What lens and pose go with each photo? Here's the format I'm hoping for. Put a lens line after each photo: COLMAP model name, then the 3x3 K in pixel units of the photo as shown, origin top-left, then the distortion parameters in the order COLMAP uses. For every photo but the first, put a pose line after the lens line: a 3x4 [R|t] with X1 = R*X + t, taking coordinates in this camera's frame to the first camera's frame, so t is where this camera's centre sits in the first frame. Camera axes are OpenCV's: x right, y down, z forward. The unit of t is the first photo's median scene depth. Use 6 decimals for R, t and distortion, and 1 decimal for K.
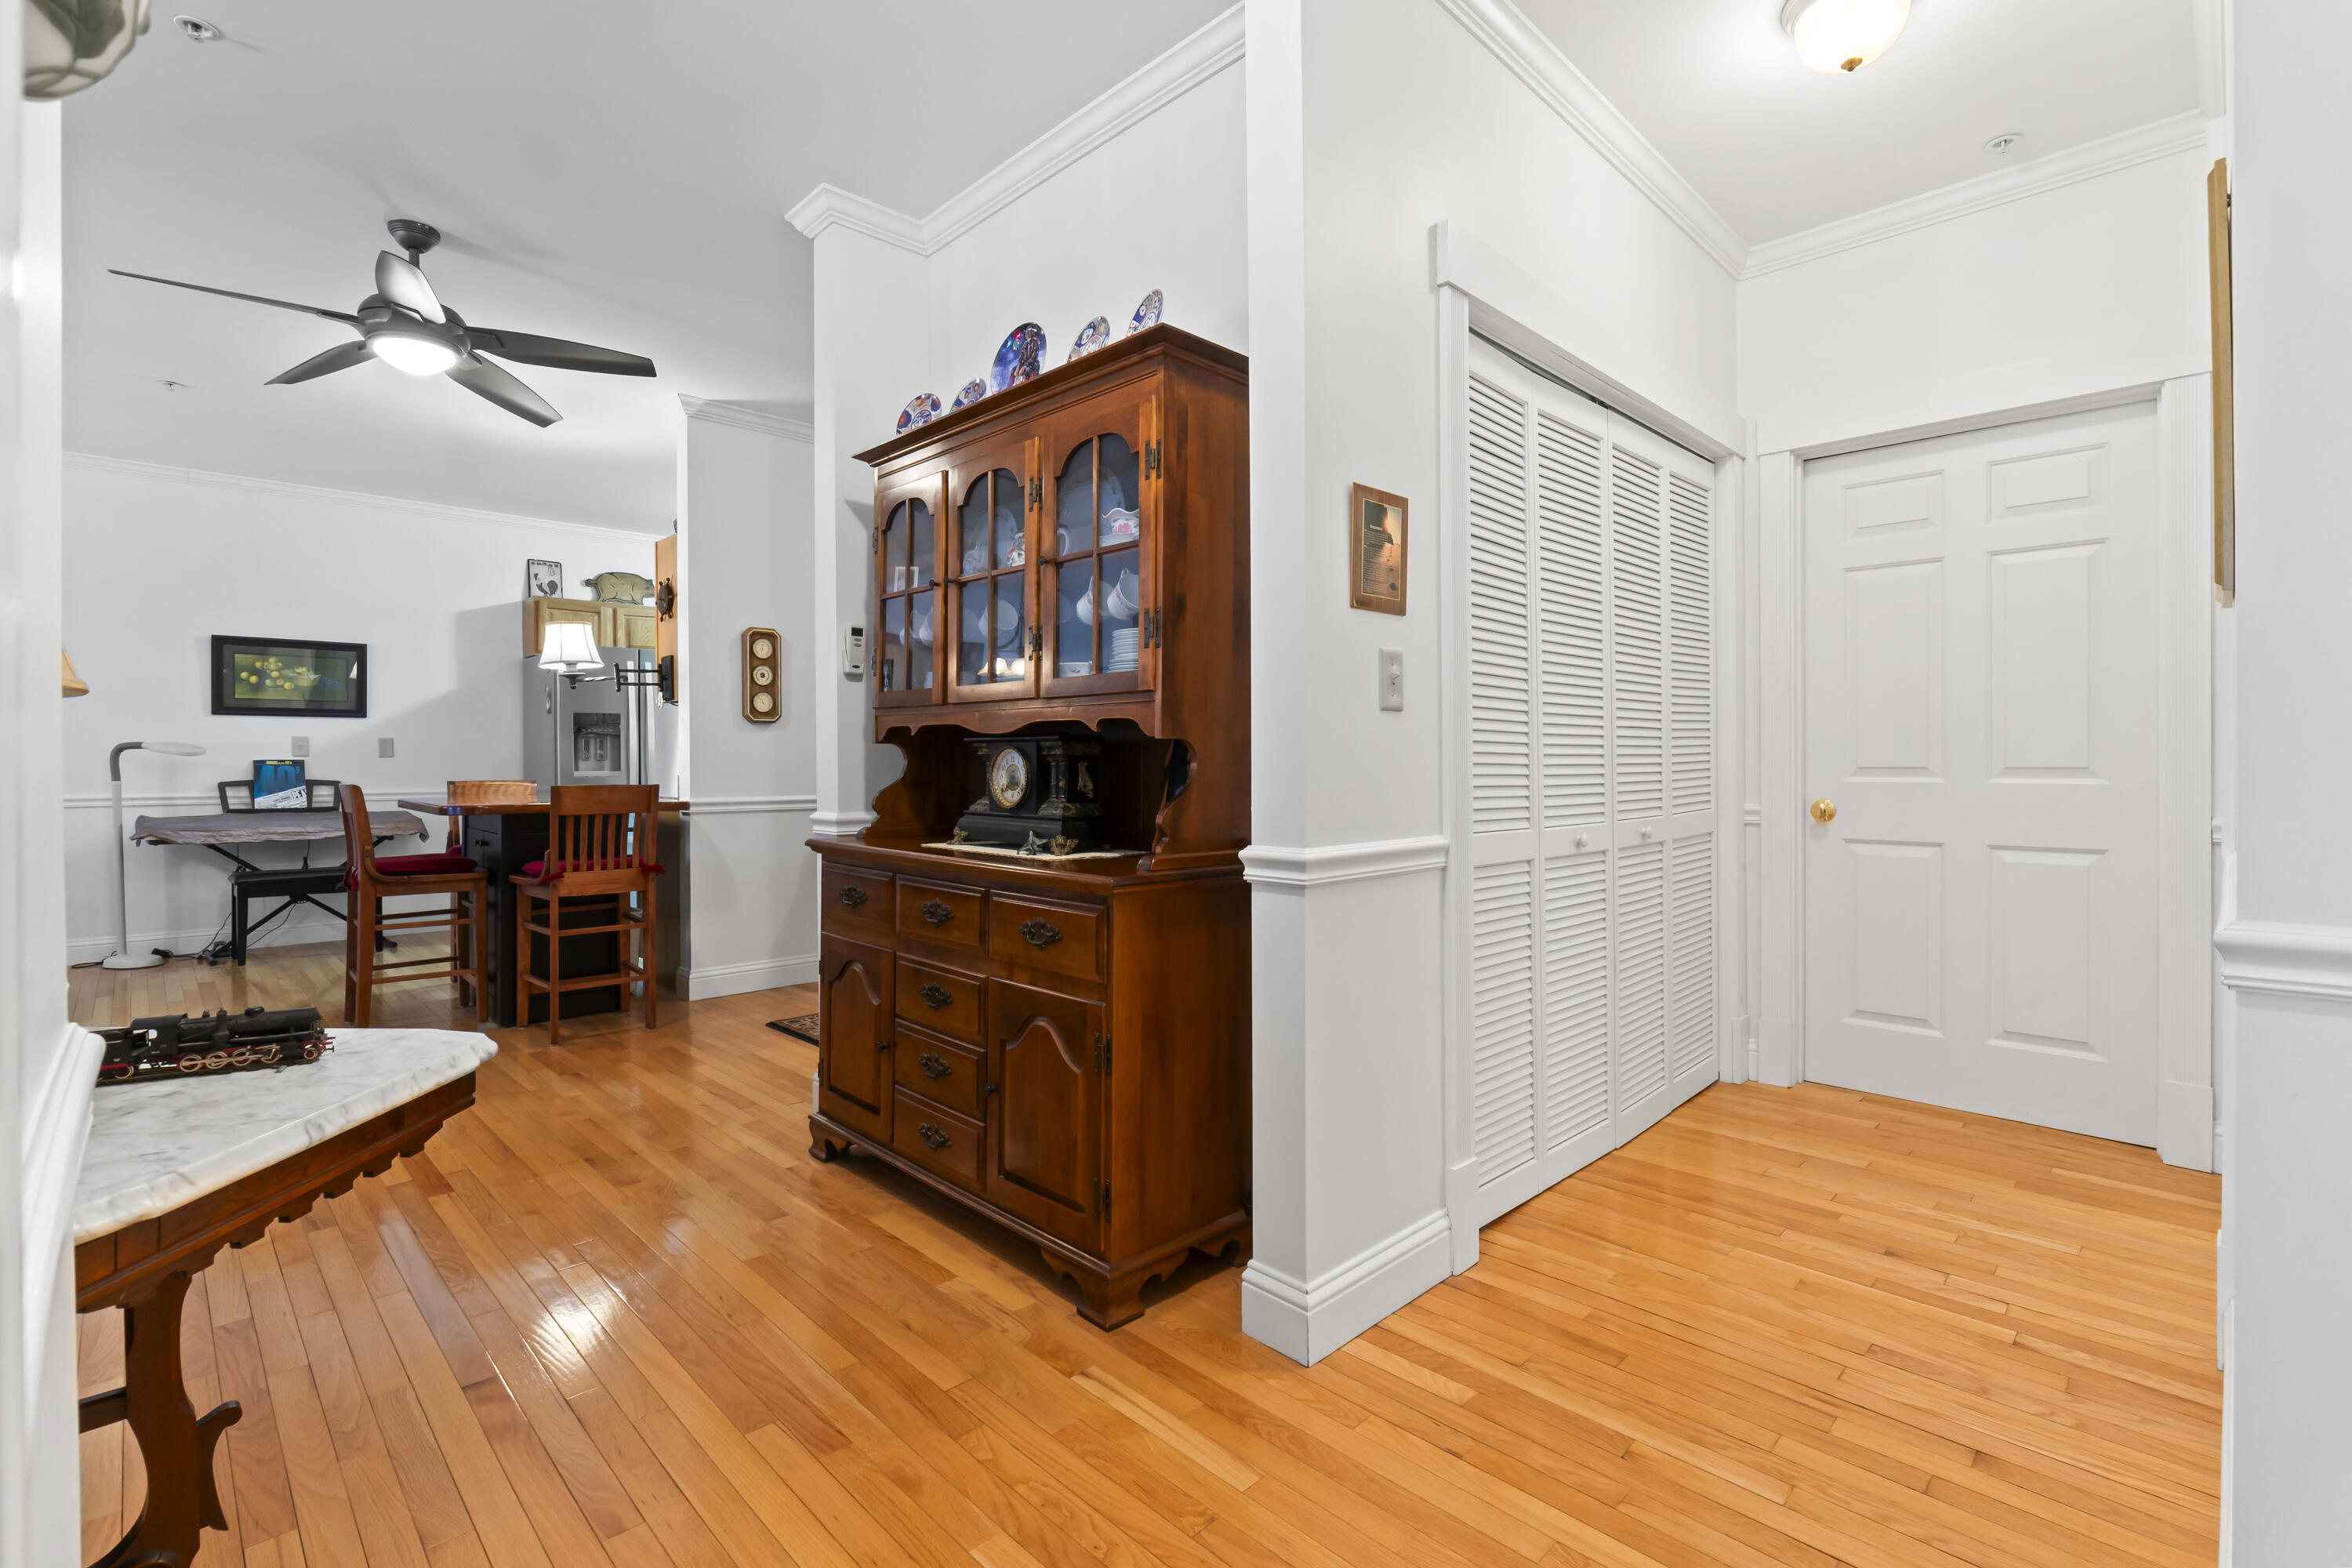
lens RADIAL K [[1059.8, 0, 1181.9], [0, 1059.8, 772.4], [0, 0, 1]] dist [-0.009606, -0.000155]
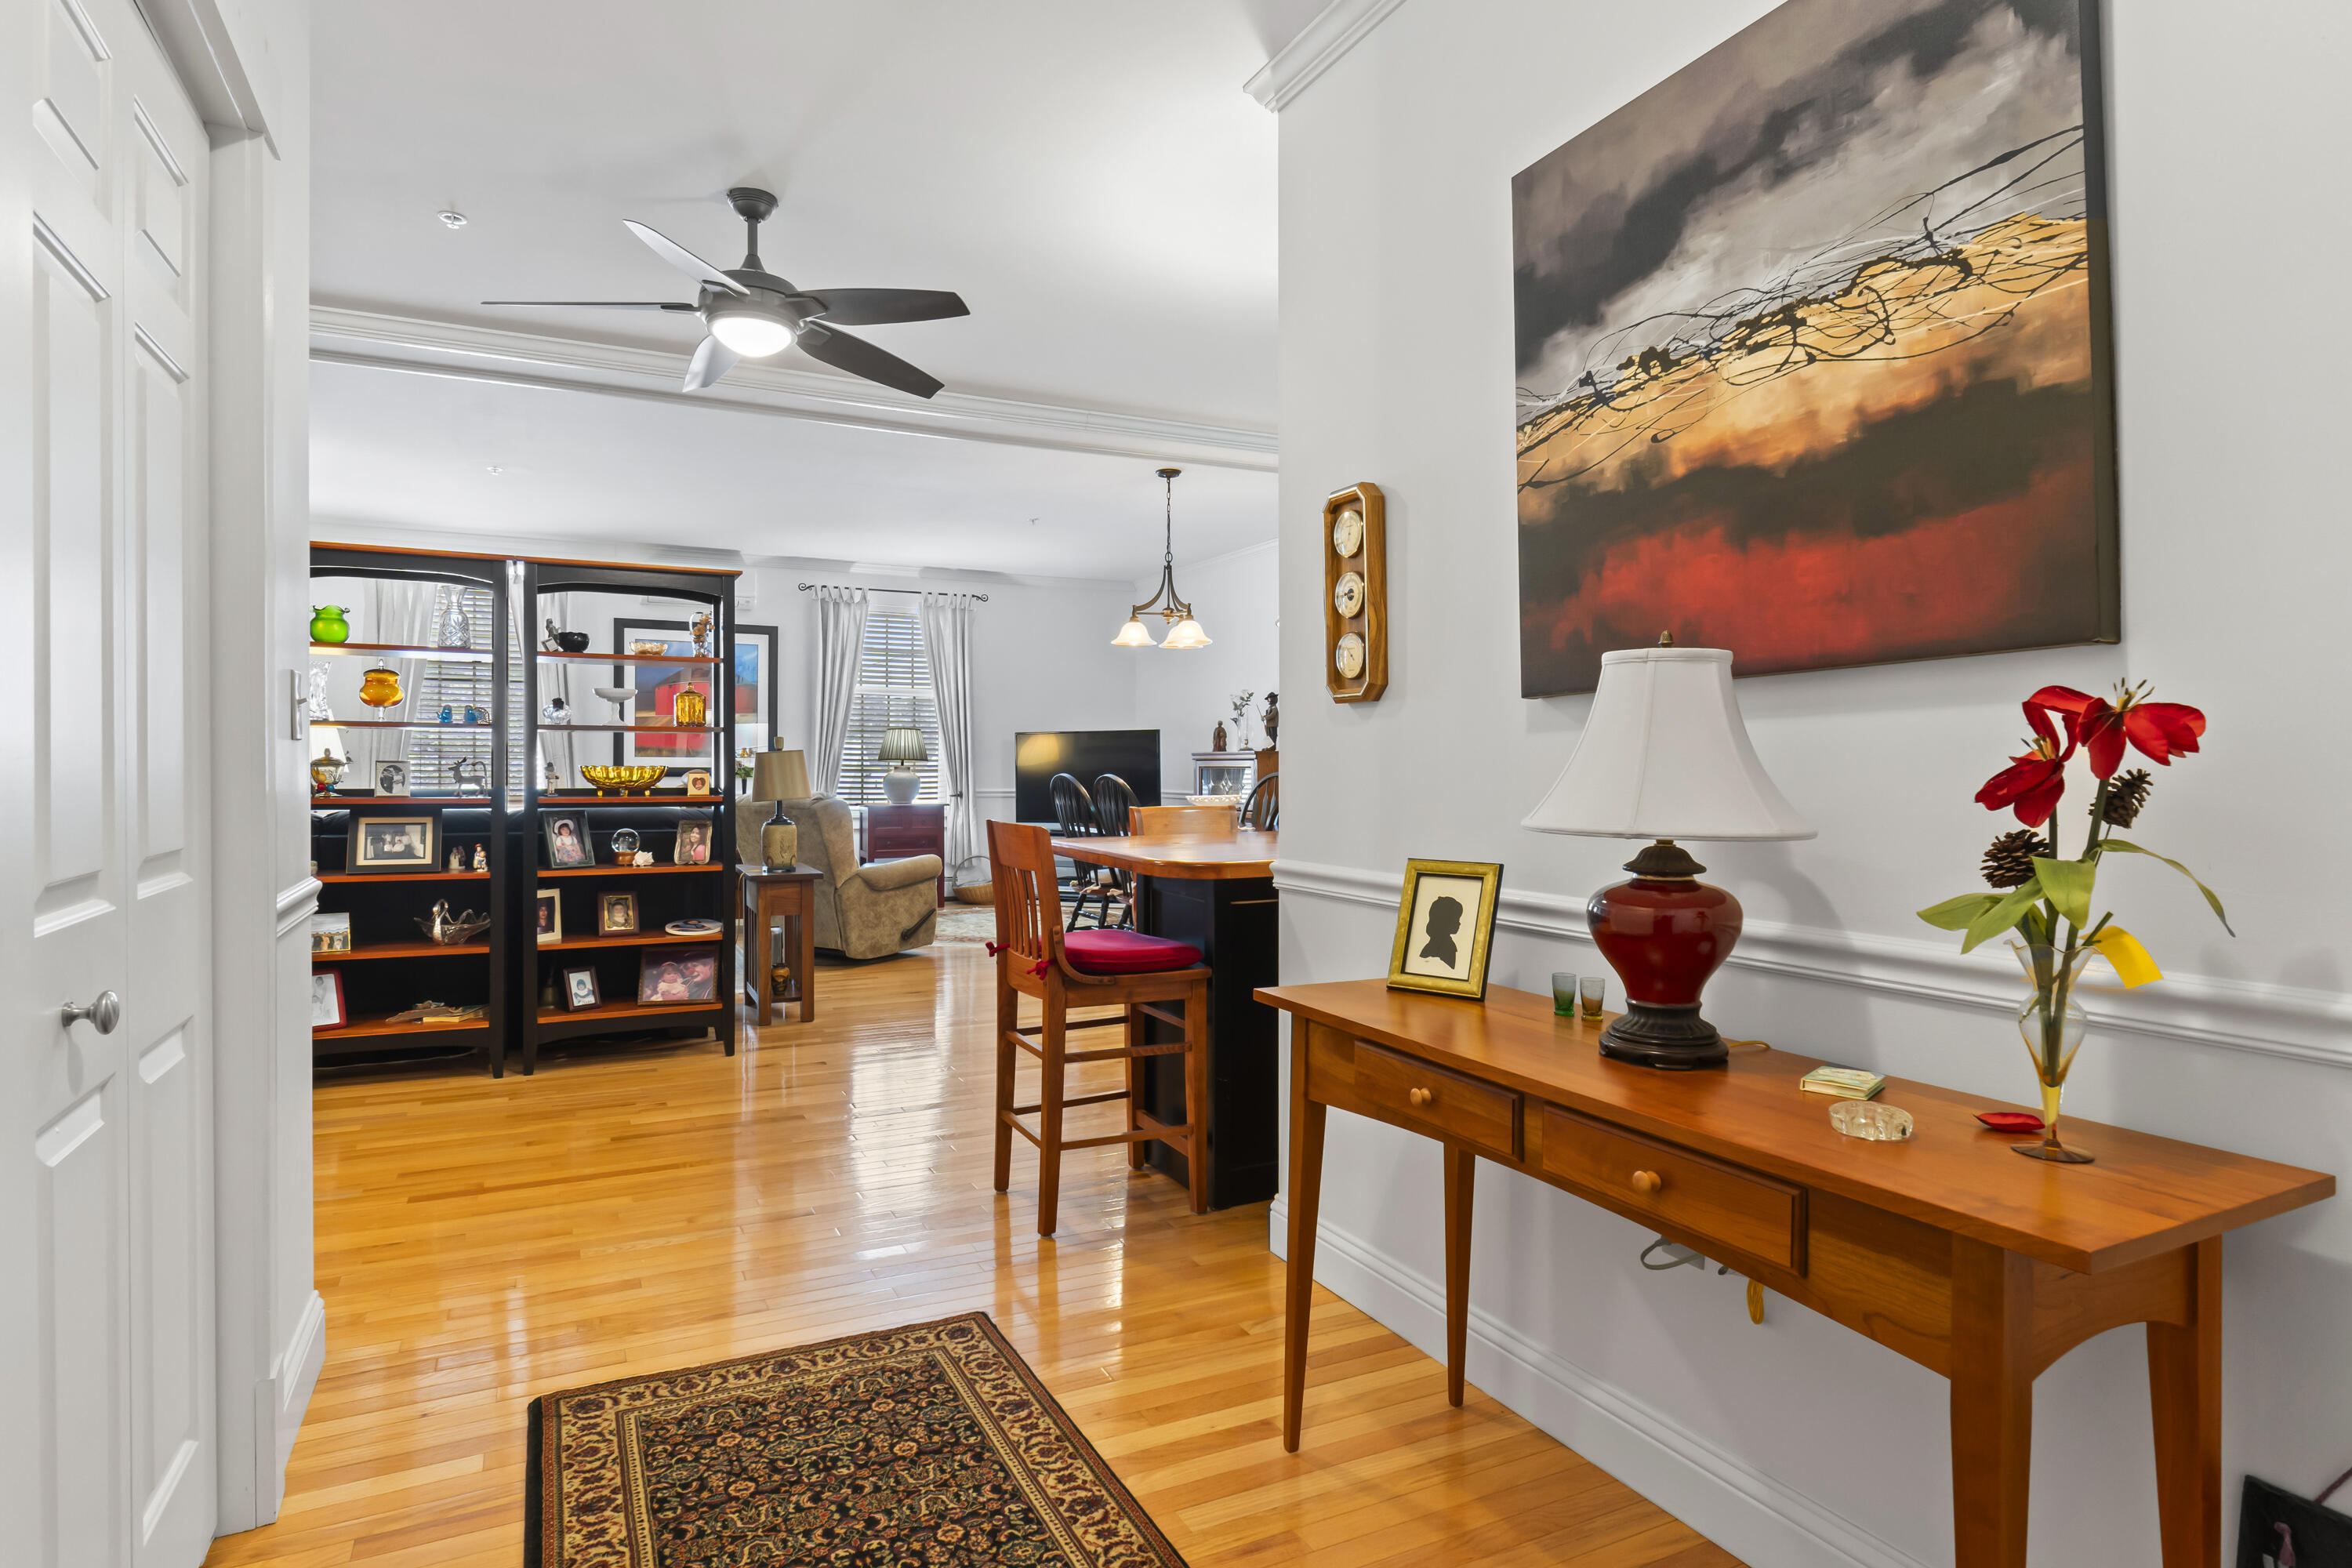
lens RADIAL K [[1258.4, 0, 1161.7], [0, 1258.4, 766.4], [0, 0, 1]] dist [-0.006978, -0.000027]
pose [[-0.310431, 0.006108, -0.950576, 0.124291], [-0.006024, 0.999947, 0.008392, -0.023625], [0.950577, 0.008332, -0.310377, 1.076043]]
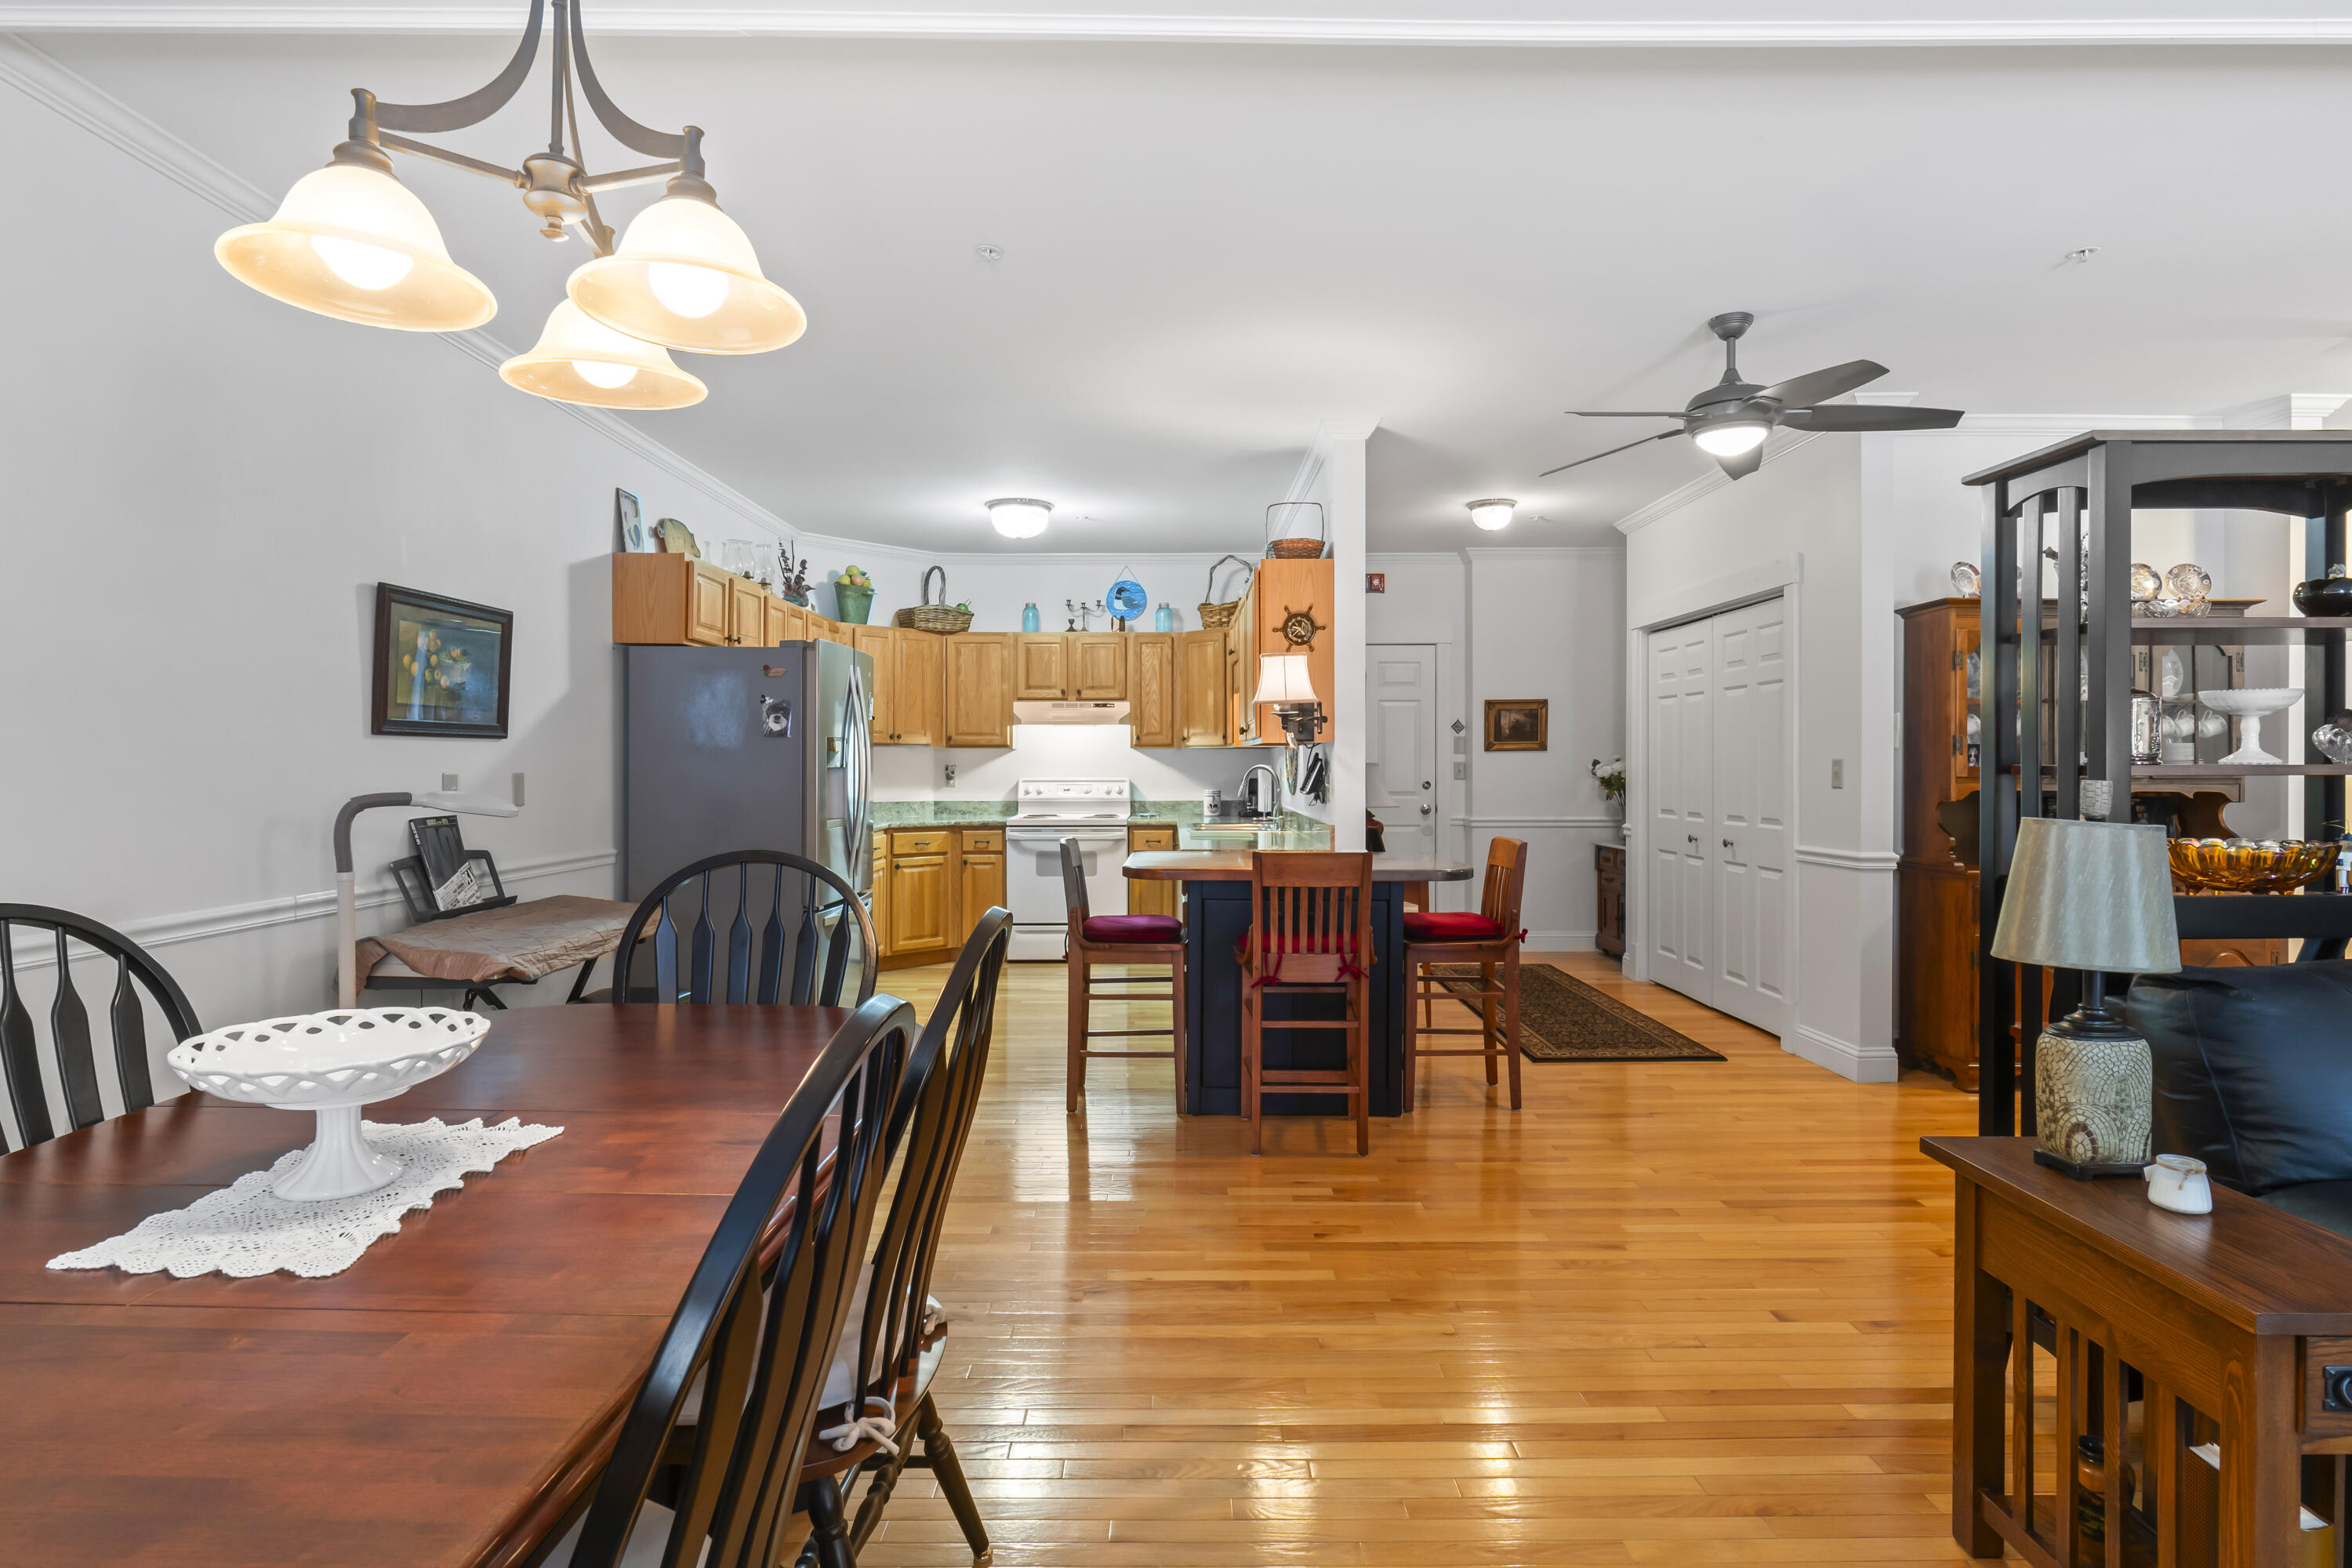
lens RADIAL K [[1205.4, 0, 1178.2], [0, 1205.4, 770.7], [0, 0, 1]] dist [0.000045, -0.000177]
pose [[0.702801, 0.001225, 0.711385, -1.251784], [0.001498, 0.999994, -0.003202, -0.041259], [-0.711385, 0.003316, 0.702795, 0.352667]]
